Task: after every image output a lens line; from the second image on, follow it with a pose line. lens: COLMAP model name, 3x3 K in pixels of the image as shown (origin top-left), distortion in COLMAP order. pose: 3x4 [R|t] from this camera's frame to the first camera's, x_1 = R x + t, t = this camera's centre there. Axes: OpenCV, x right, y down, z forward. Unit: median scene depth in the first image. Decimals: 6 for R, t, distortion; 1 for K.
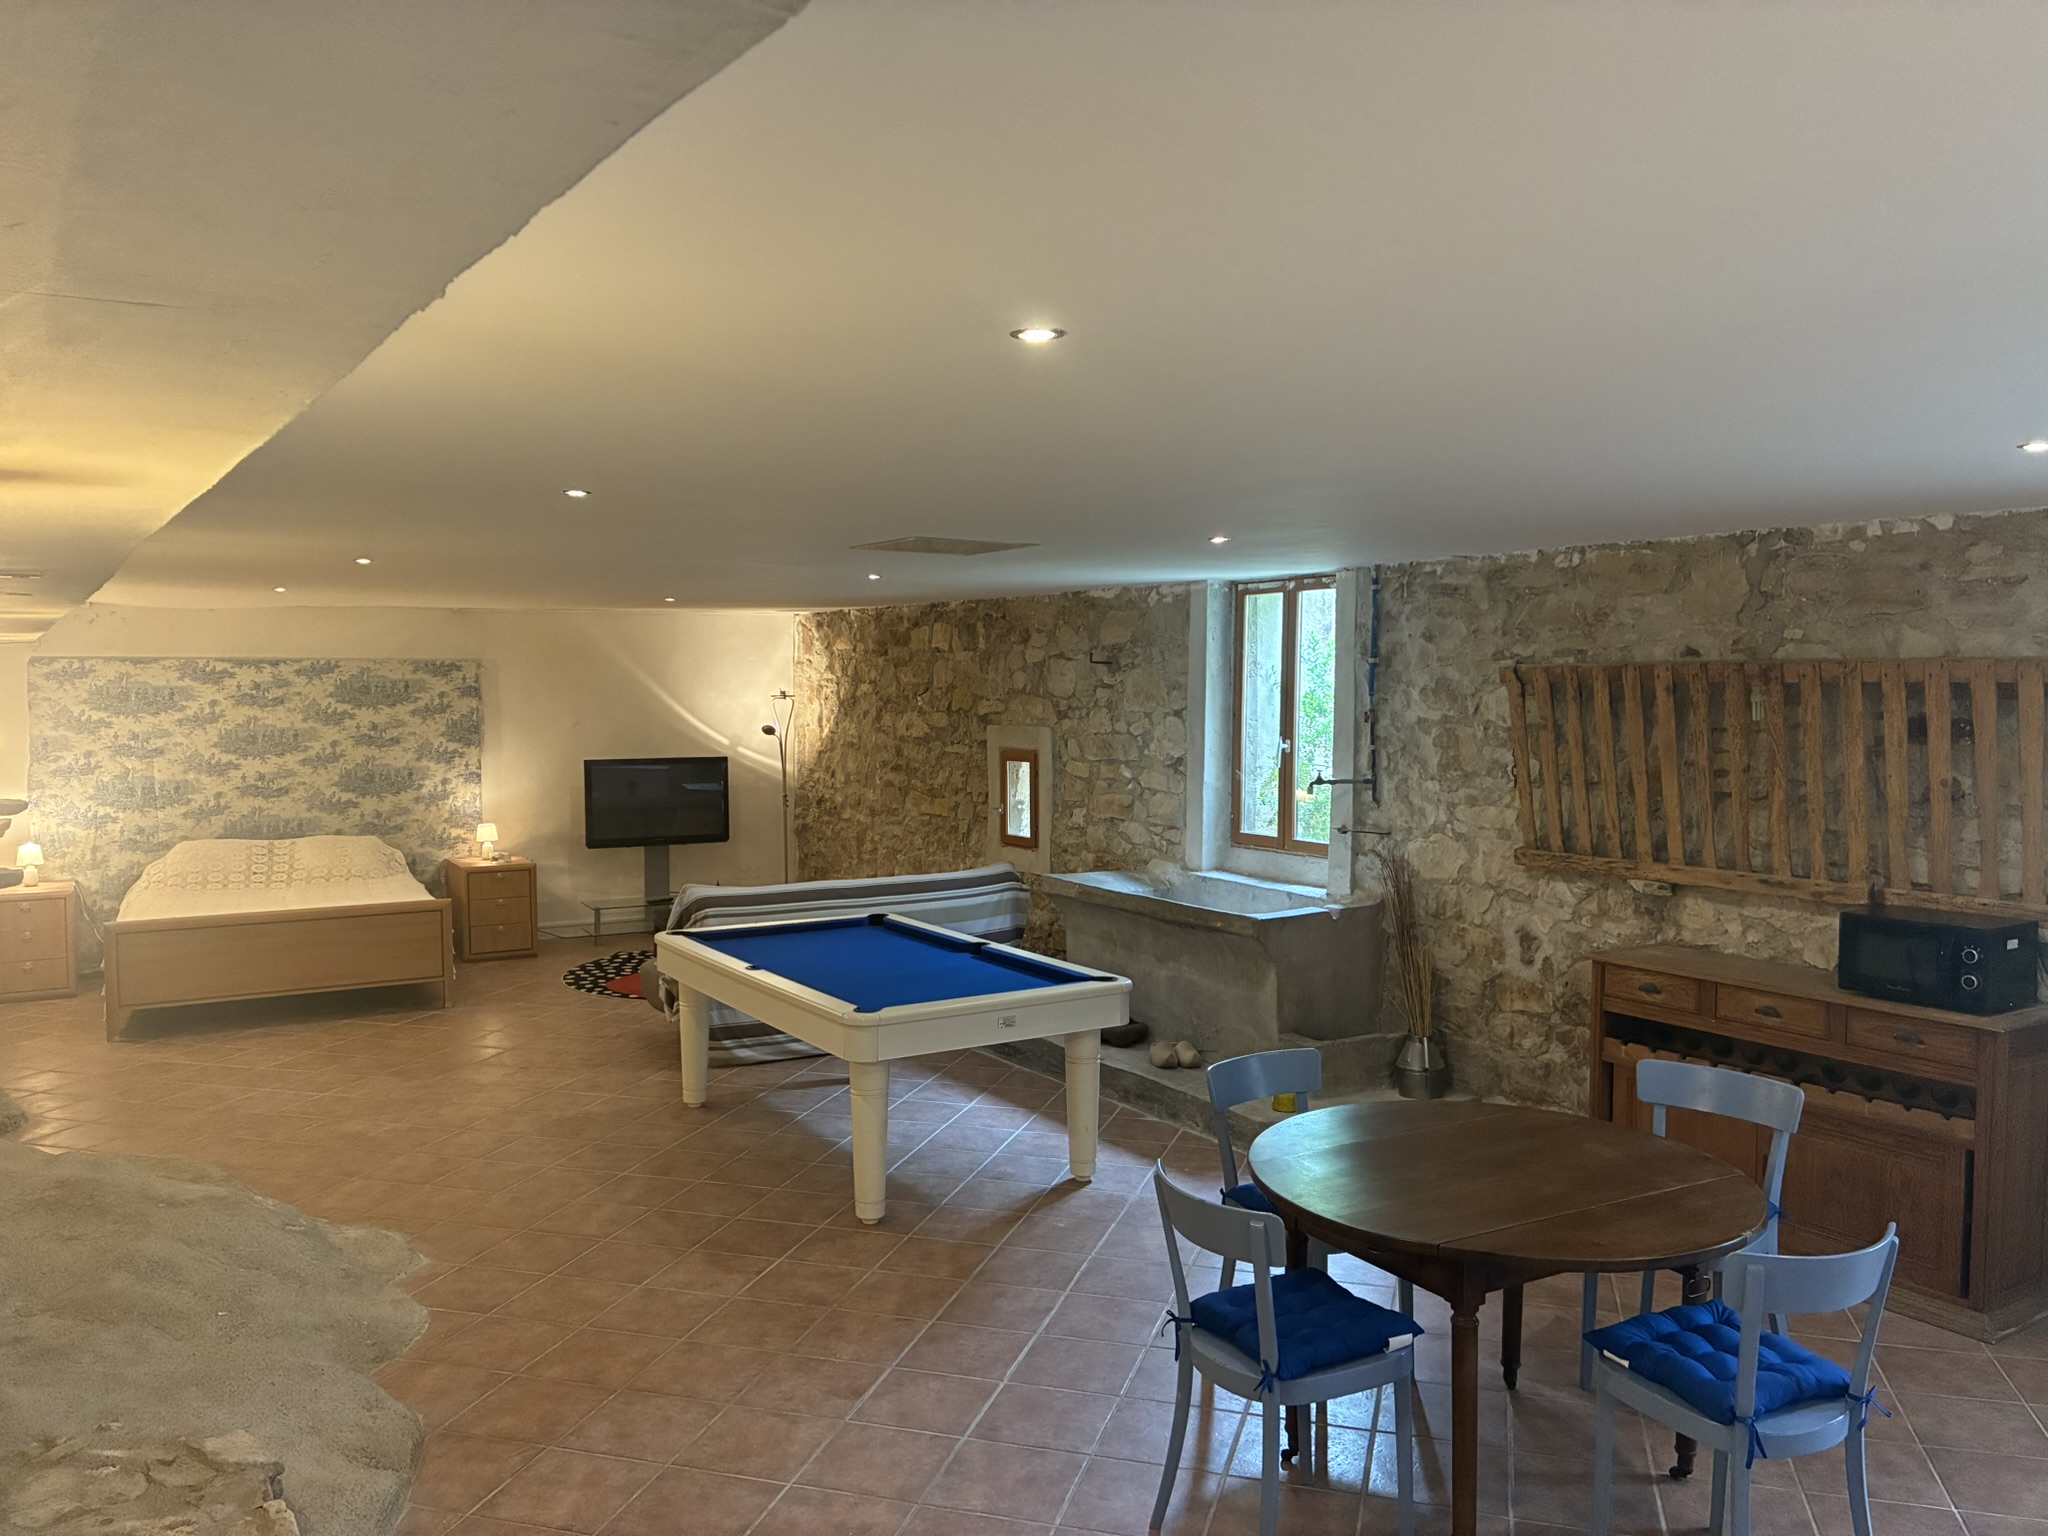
lens RADIAL K [[1557.9, 0, 1024.0], [0, 1557.9, 768.0], [0, 0, 1]] dist [0.060431, -0.062625]
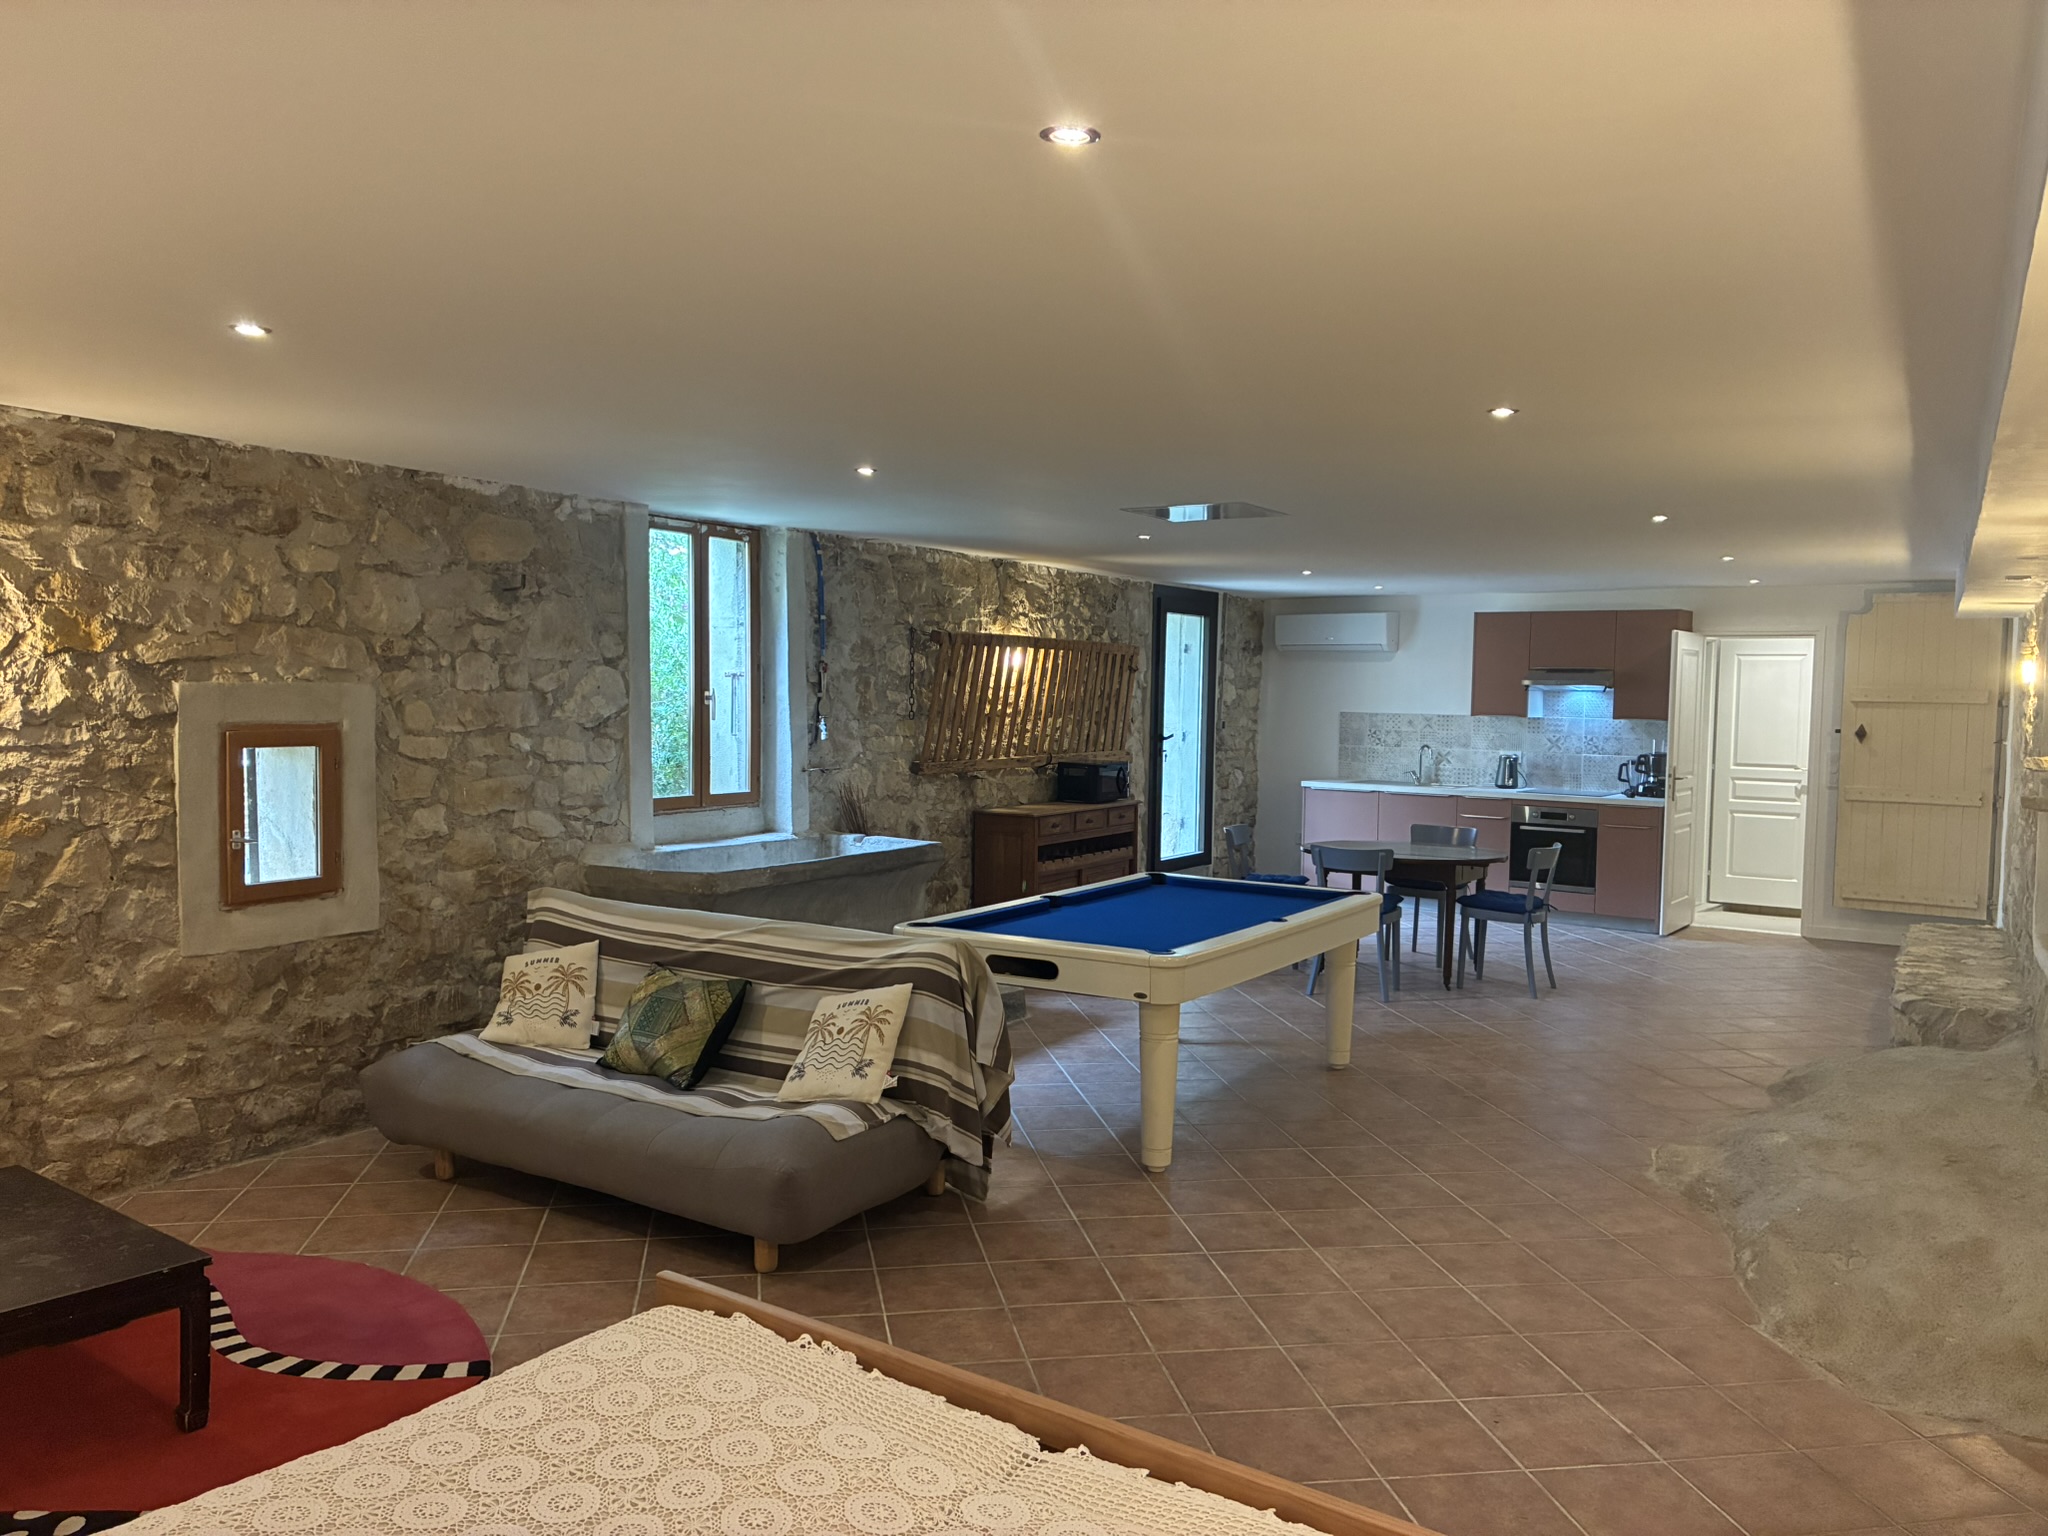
lens RADIAL K [[1526.9, 0, 1017.6], [0, 1526.9, 794.6], [0, 0, 1]] dist [0.097358, -0.161391]
pose [[-0.440399, -0.070899, 0.894998, -0.593498], [0.033435, 0.994890, 0.095264, -0.029960], [-0.897179, 0.071879, -0.435778, 0.968142]]
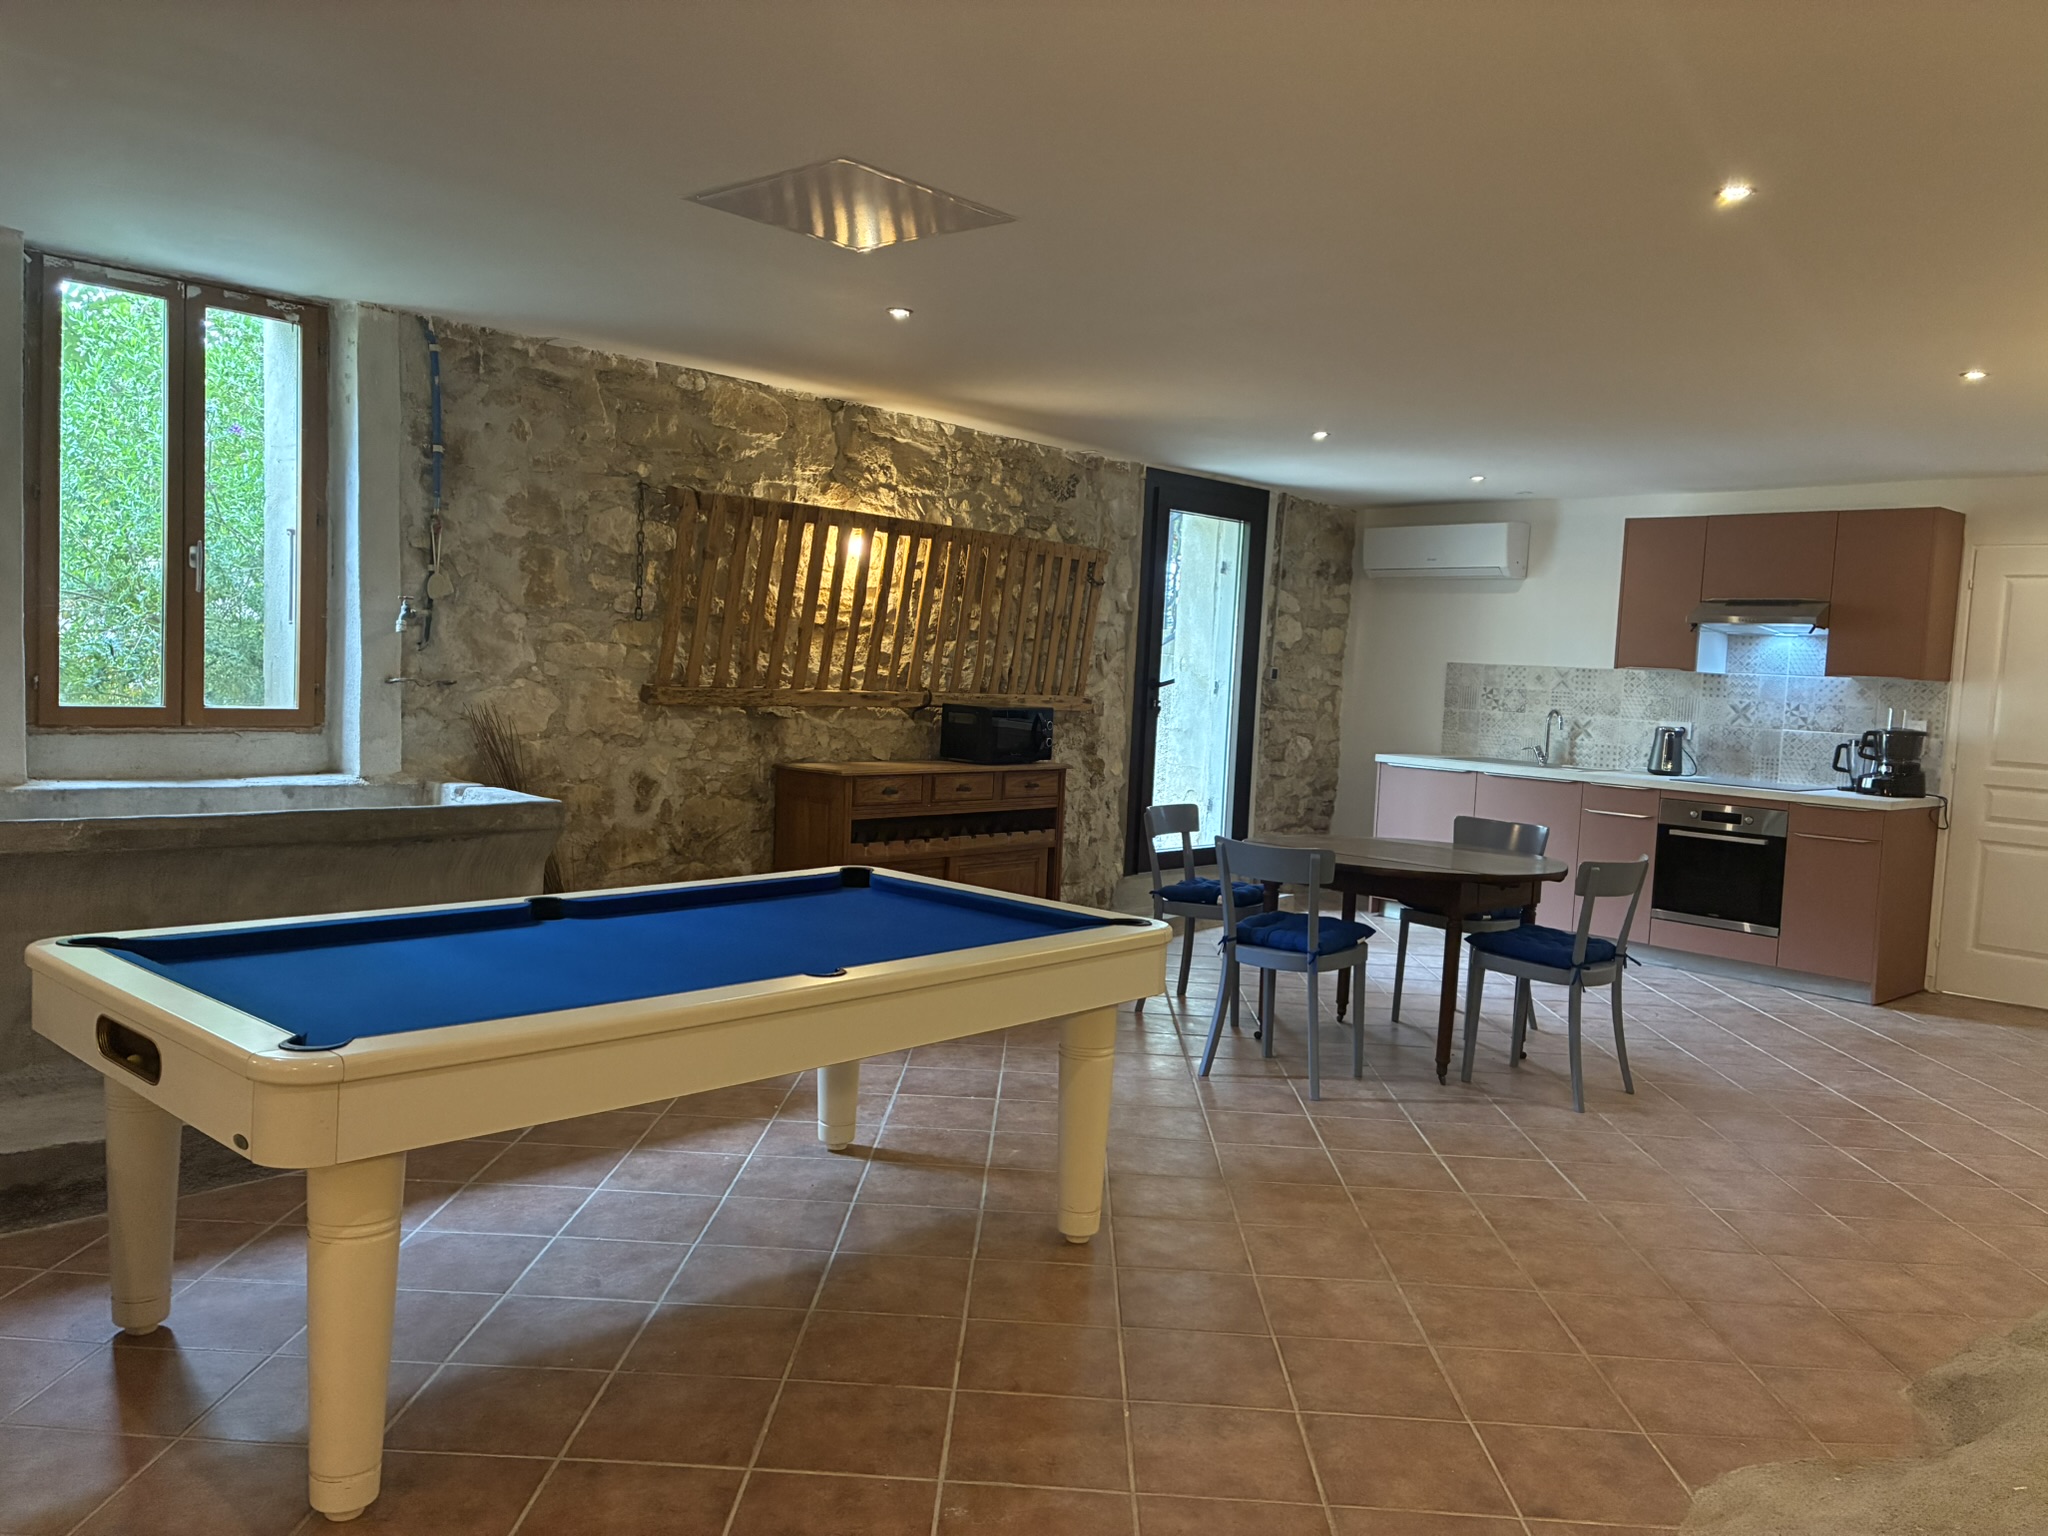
lens RADIAL K [[1557.9, 0, 1024.0], [0, 1557.9, 768.0], [0, 0, 1]] dist [0.060431, -0.062625]
pose [[-0.265153, -0.080165, 0.960868, -0.406219], [0.005760, 0.996388, 0.084718, 0.014154], [-0.964189, 0.027998, -0.263734, 0.662145]]
